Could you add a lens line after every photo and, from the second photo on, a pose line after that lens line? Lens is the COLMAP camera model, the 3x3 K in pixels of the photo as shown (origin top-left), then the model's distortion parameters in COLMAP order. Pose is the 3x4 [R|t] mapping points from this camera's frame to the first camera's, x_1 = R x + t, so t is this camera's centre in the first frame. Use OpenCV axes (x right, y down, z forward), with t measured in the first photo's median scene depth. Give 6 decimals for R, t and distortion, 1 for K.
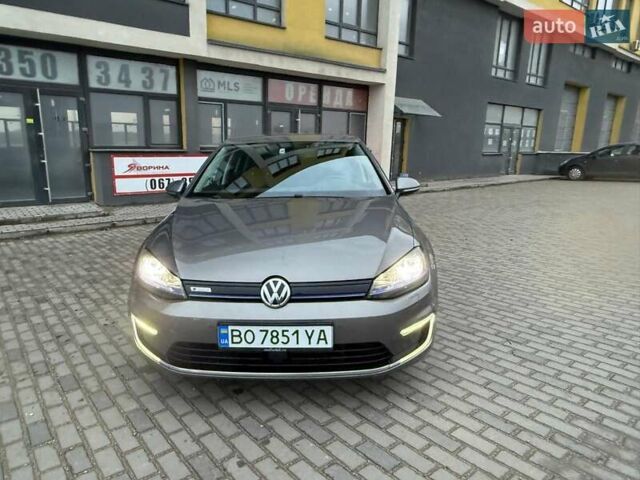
lens RADIAL K [[435.8, 0, 292.6], [0, 435.8, 242.2], [0, 0, 1]] dist [0.002134, 0.003070]
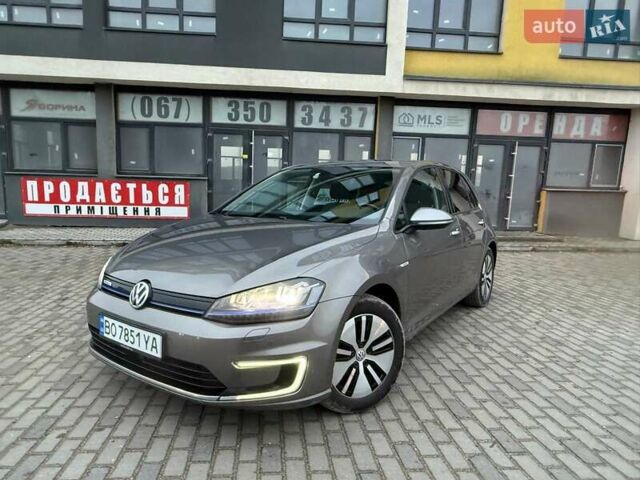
lens RADIAL K [[435.8, 0, 292.6], [0, 435.8, 242.2], [0, 0, 1]] dist [0.002134, 0.003070]
pose [[0.825136, 0.097907, -0.556385, 0.201881], [-0.145596, 0.988453, -0.041985, -0.004968], [0.545850, 0.115651, 0.829863, 0.071691]]
